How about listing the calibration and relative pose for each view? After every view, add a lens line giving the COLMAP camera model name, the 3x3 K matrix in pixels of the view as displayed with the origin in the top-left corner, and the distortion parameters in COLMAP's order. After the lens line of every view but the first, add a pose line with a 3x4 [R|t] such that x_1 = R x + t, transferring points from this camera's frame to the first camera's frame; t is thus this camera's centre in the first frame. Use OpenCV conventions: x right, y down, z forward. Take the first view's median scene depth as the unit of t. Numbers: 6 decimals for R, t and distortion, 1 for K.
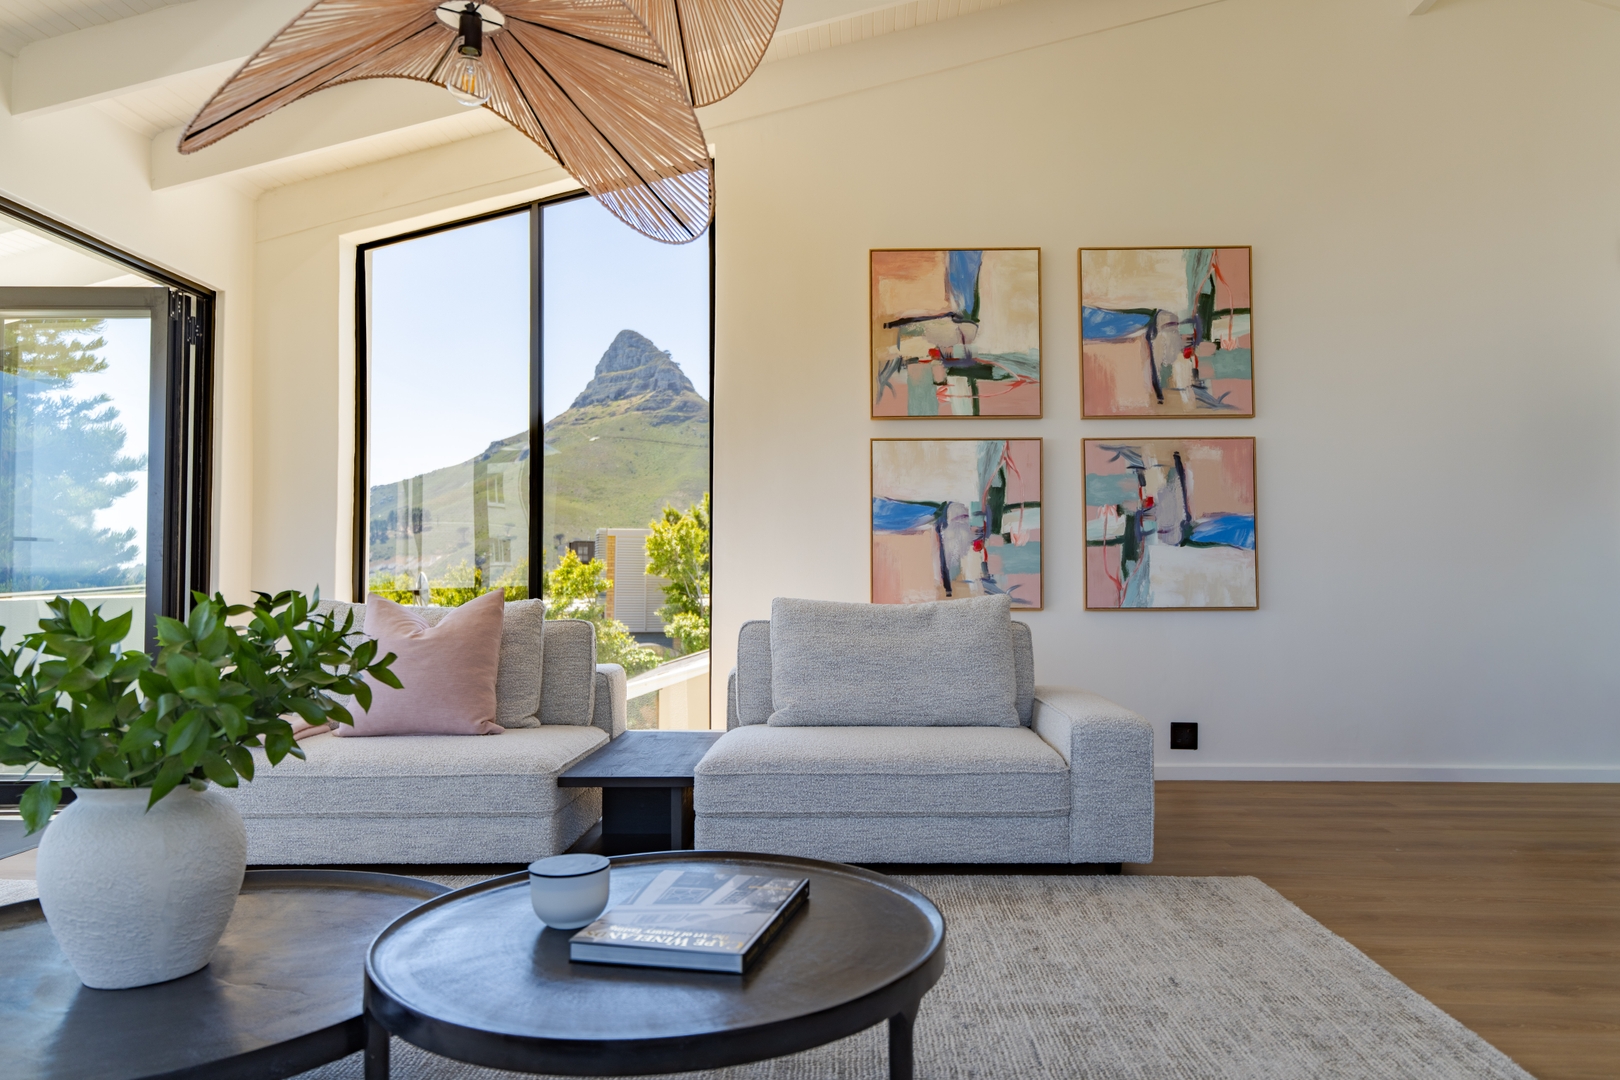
lens RADIAL K [[1126.3, 0, 845.9], [0, 1126.3, 544.9], [0, 0, 1]] dist [-0.003929, 0.000609]
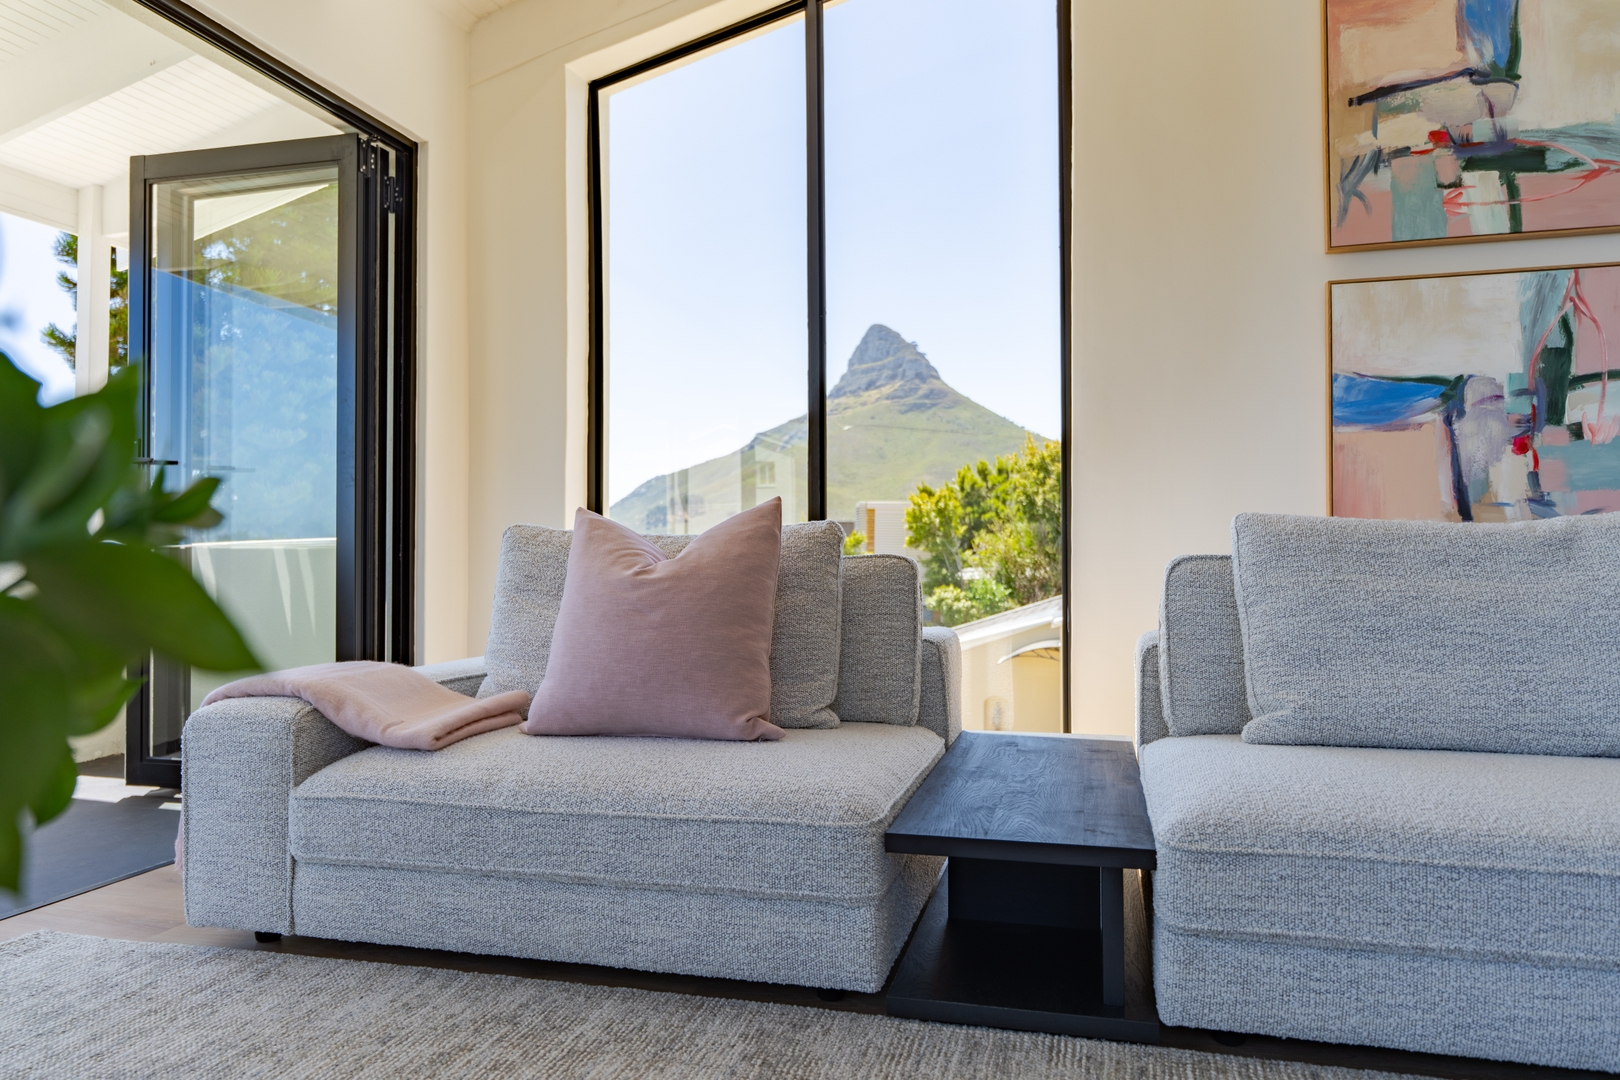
lens RADIAL K [[1061.9, 0, 810.0], [0, 1061.9, 540.0], [0, 0, 1]] dist [-0.001569, -0.000440]
pose [[0.967665, -0.005301, -0.252184, -0.110875], [0.008459, 0.999899, 0.011442, 0.042231], [0.252098, -0.013205, 0.967612, 0.345578]]
